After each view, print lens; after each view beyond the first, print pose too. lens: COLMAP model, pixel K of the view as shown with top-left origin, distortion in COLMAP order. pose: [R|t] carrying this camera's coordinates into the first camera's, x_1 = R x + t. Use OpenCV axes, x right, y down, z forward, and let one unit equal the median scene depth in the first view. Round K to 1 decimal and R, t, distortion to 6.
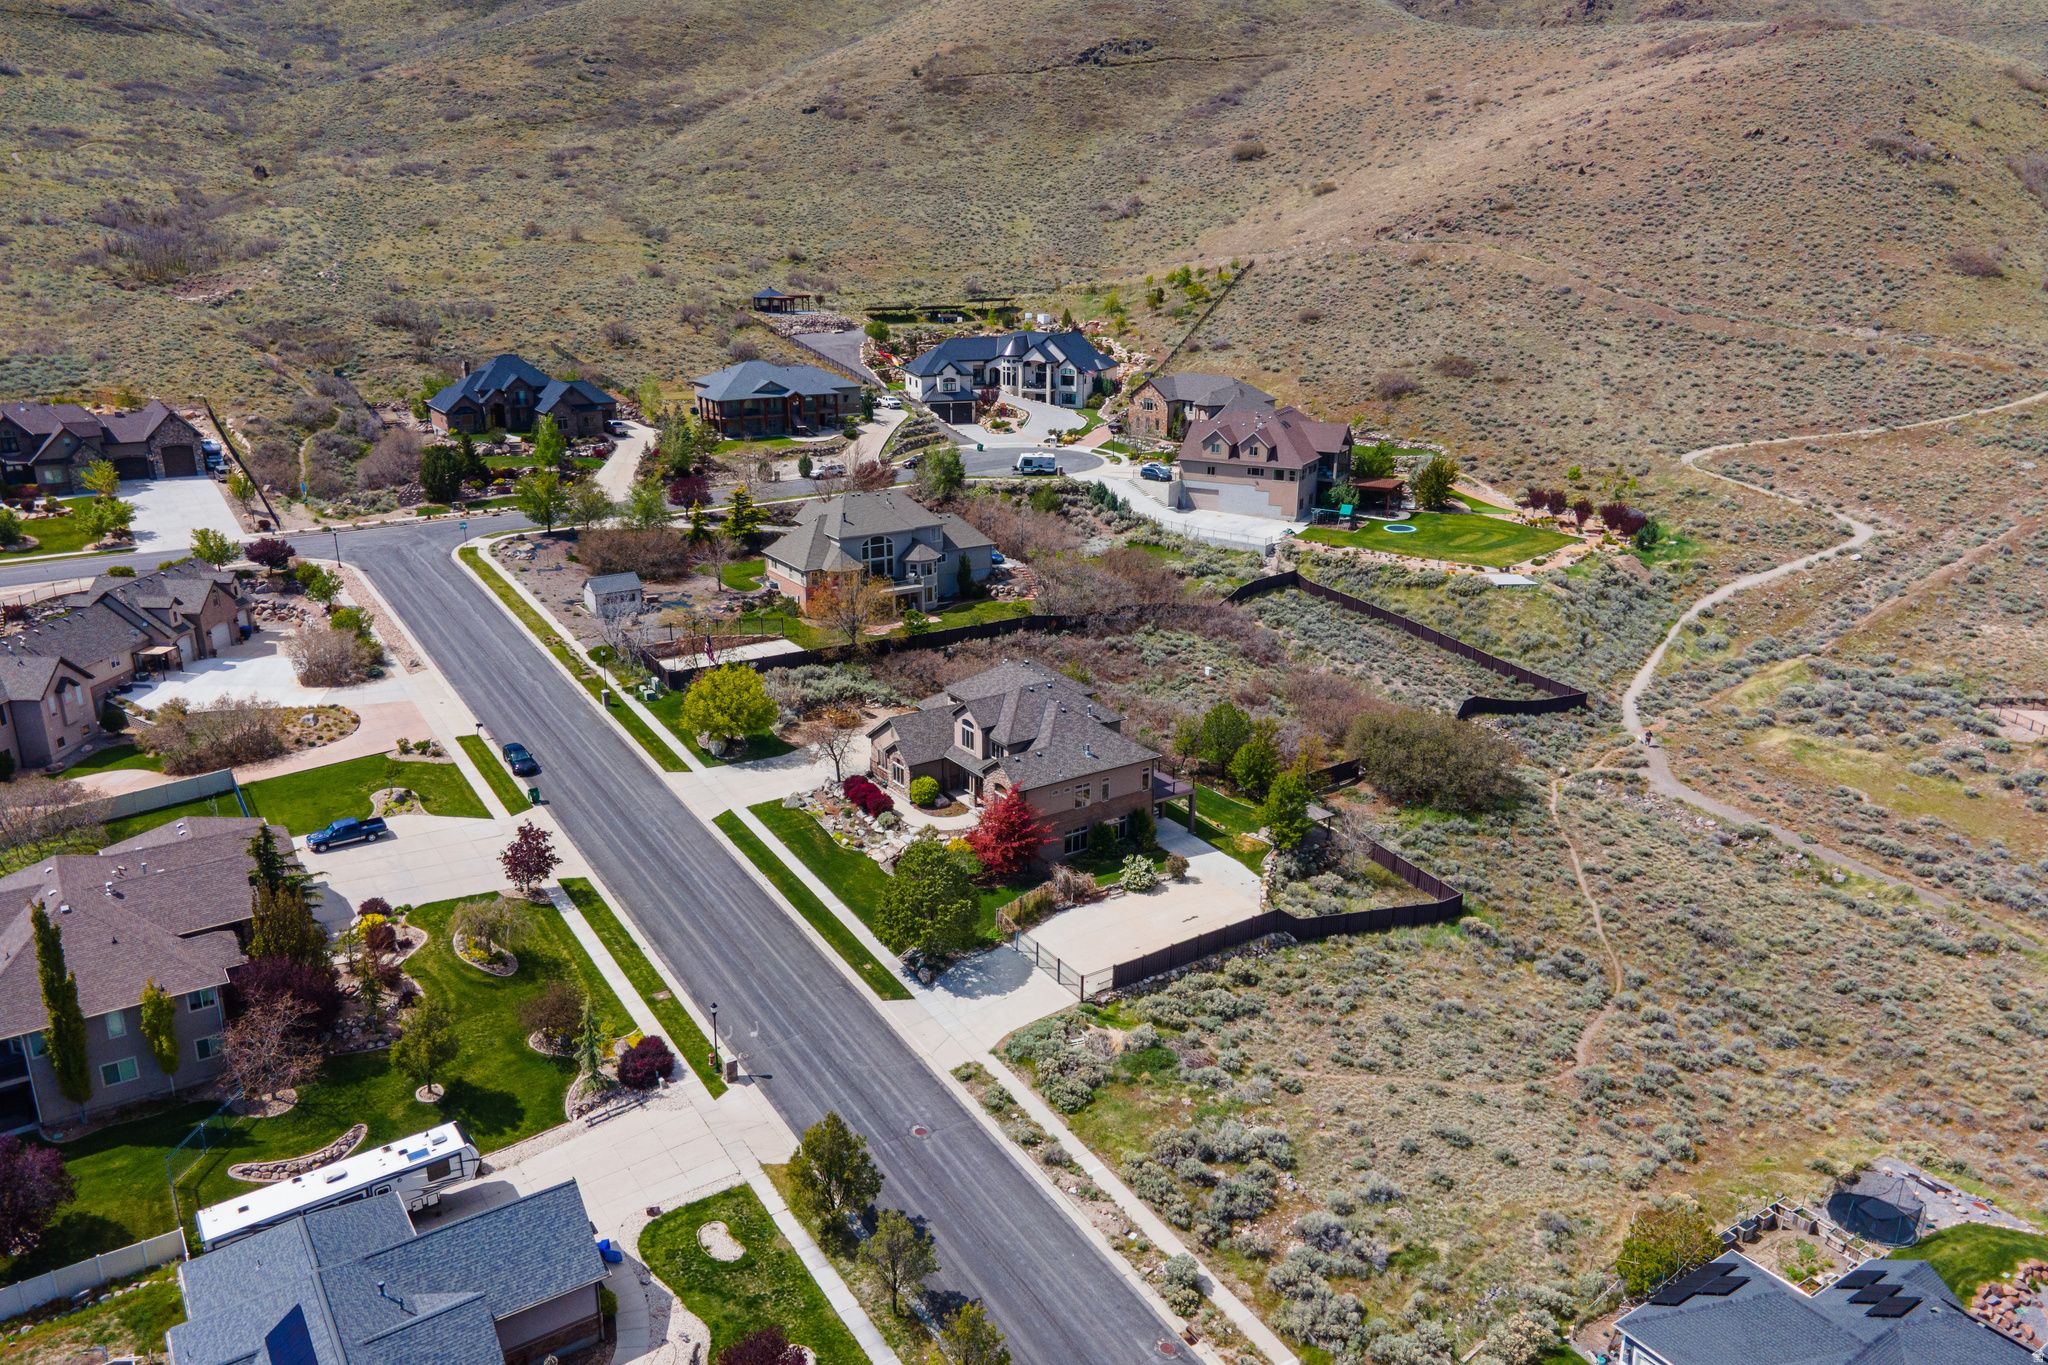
lens RADIAL K [[1485.0, 0, 1023.7], [0, 1485.0, 684.7], [0, 0, 1]] dist [0.025677, 0.037494]
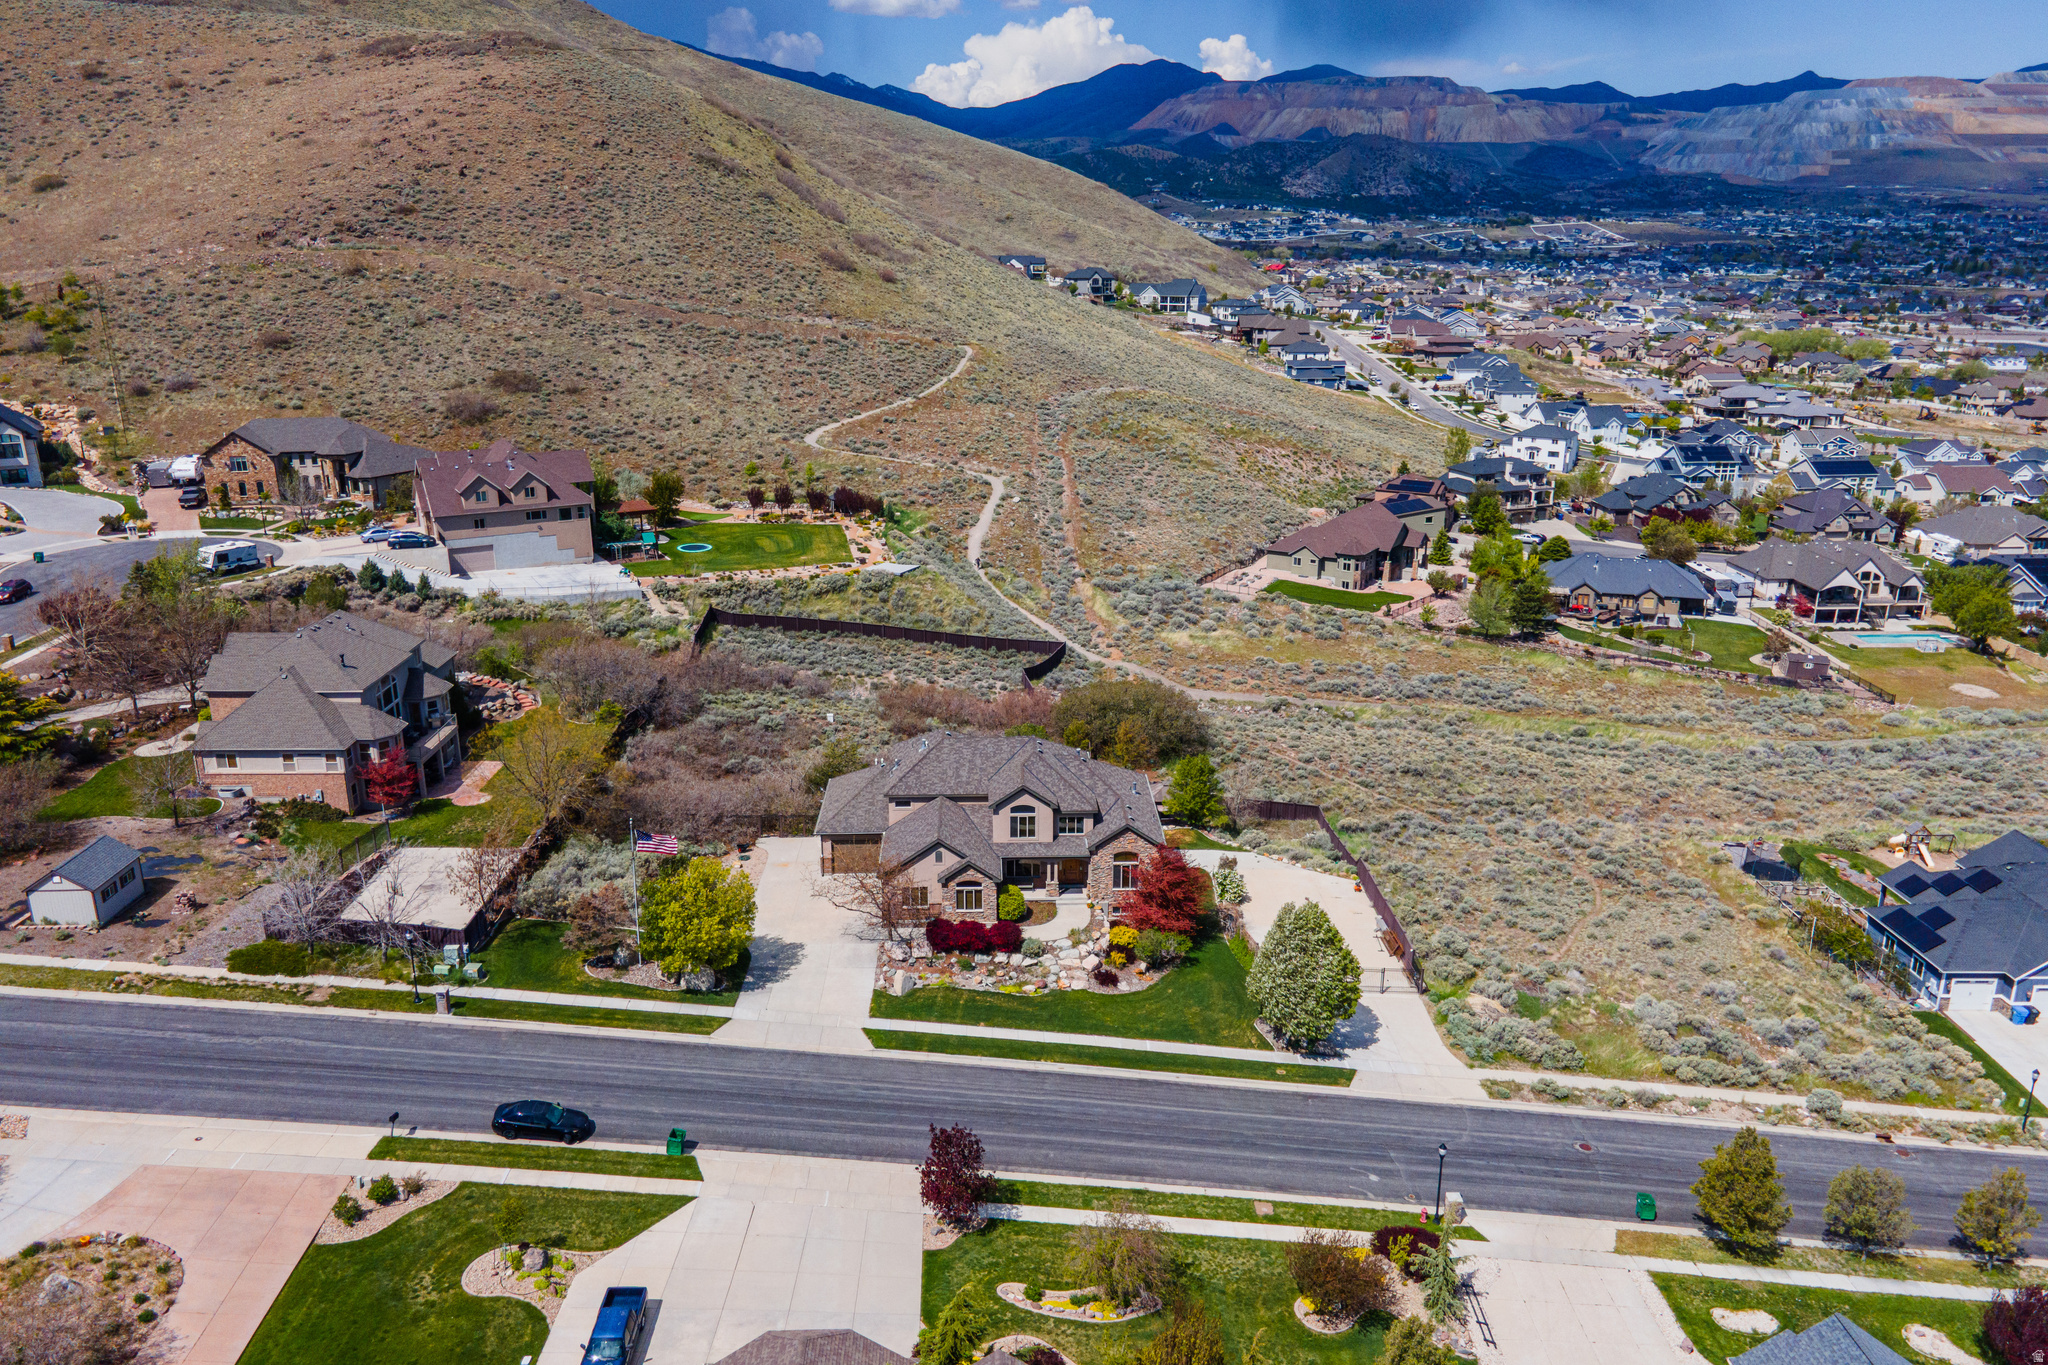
lens RADIAL K [[1478.3, 0, 1024.0], [0, 1478.3, 682.5], [0, 0, 1]] dist [0.047142, -0.004699]
pose [[0.544216, -0.257184, 0.798552, -0.488733], [0.260595, 0.956590, 0.130485, -0.108234], [-0.797445, 0.137087, 0.587612, 0.340507]]
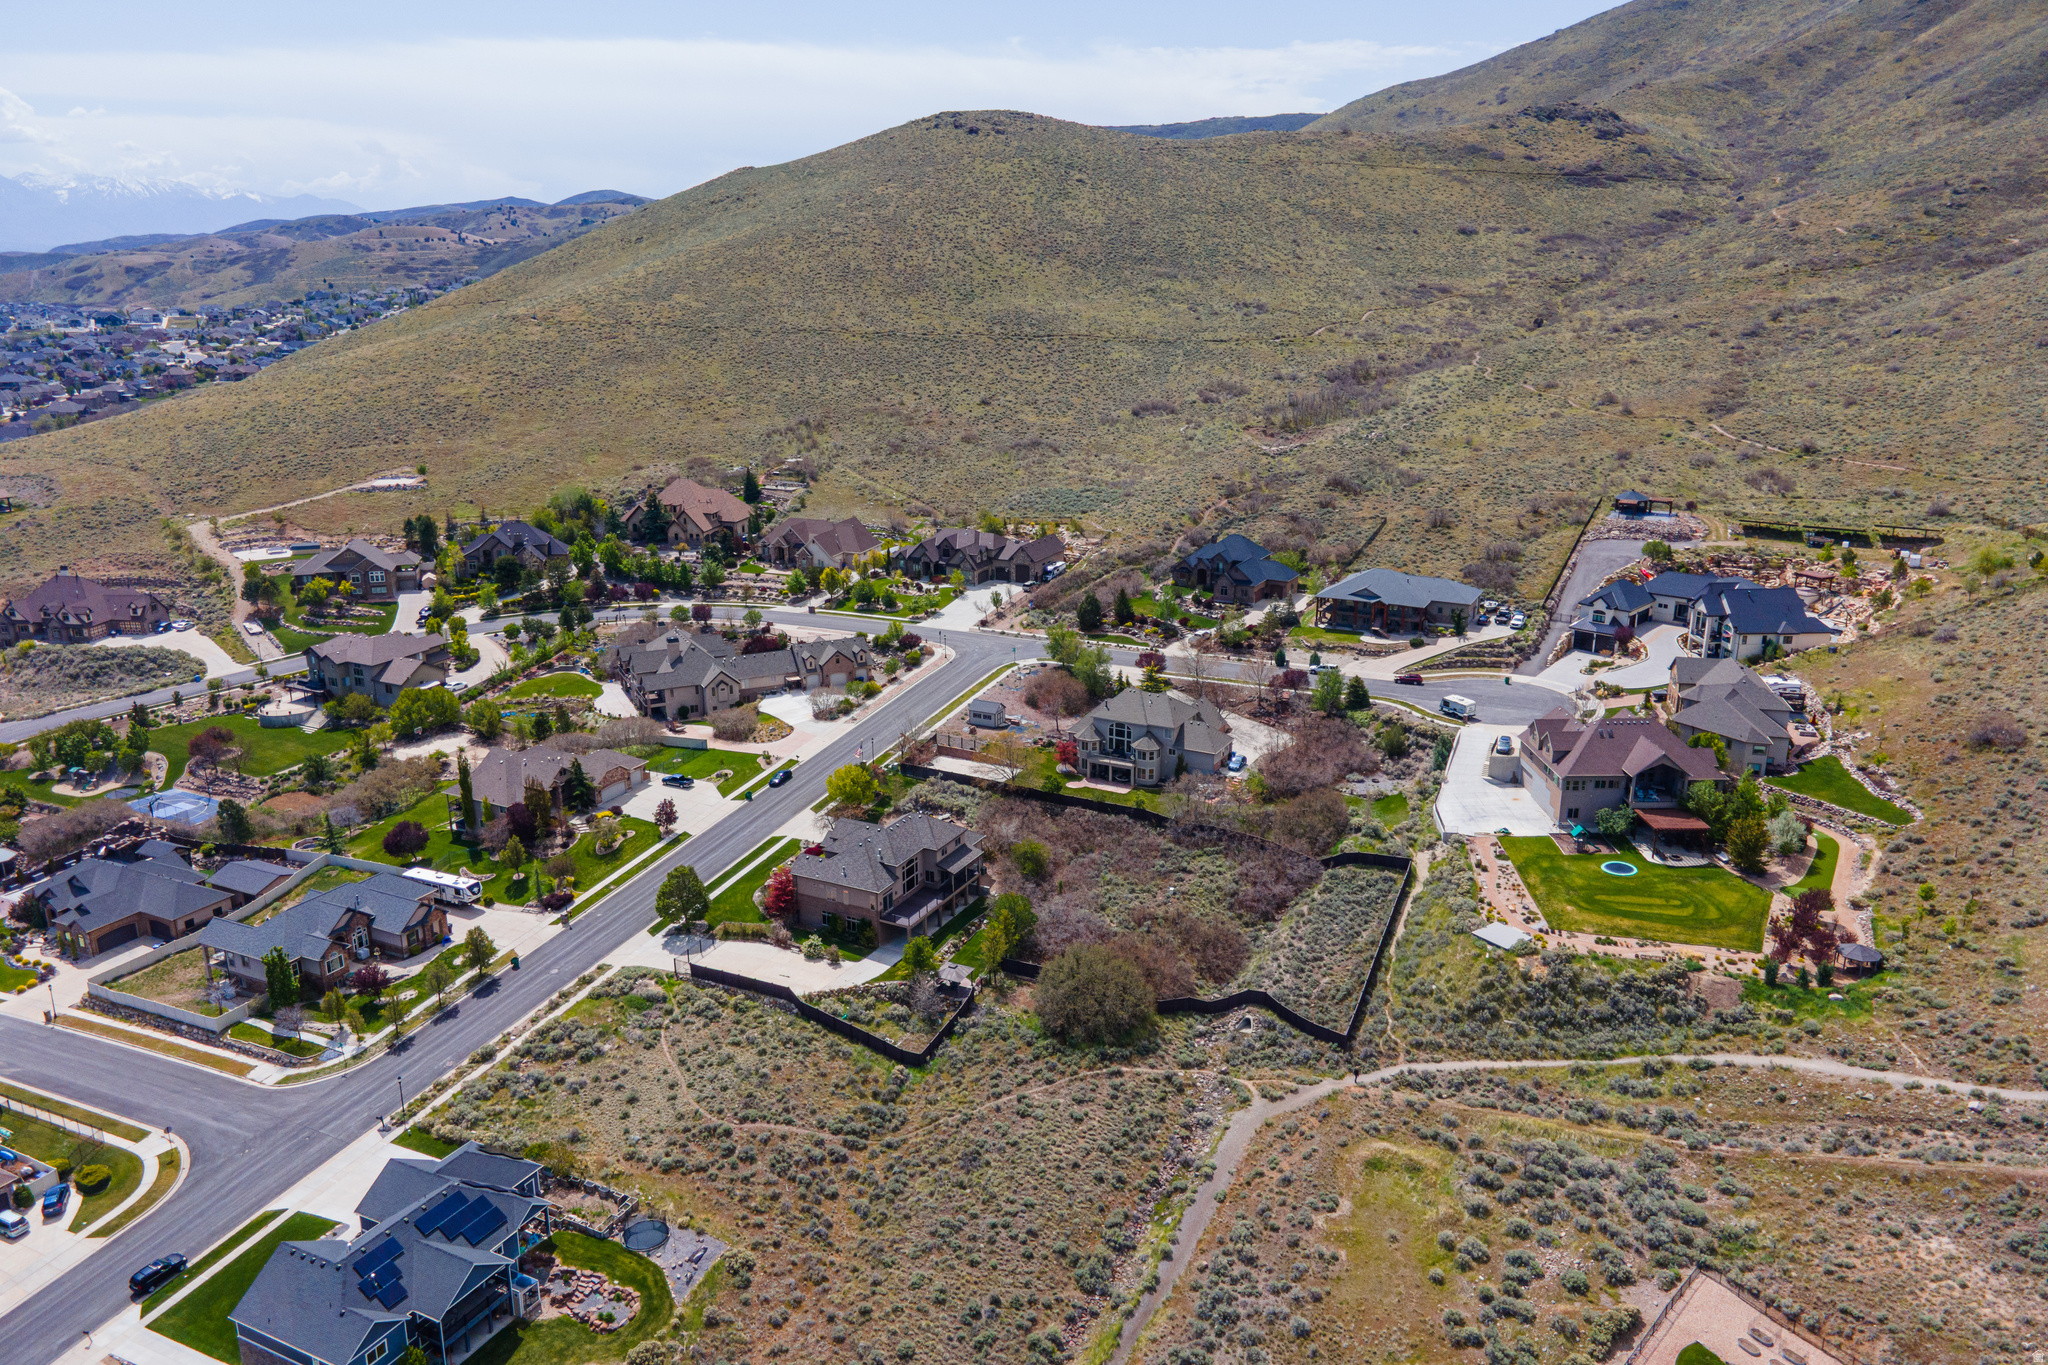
lens RADIAL K [[1478.3, 0, 1024.0], [0, 1478.3, 682.5], [0, 0, 1]] dist [0.047142, -0.004699]
pose [[0.480222, 0.244976, -0.842243, 1.006745], [-0.263632, 0.956122, 0.127784, -0.285917], [0.836592, 0.160678, 0.523734, 0.183193]]
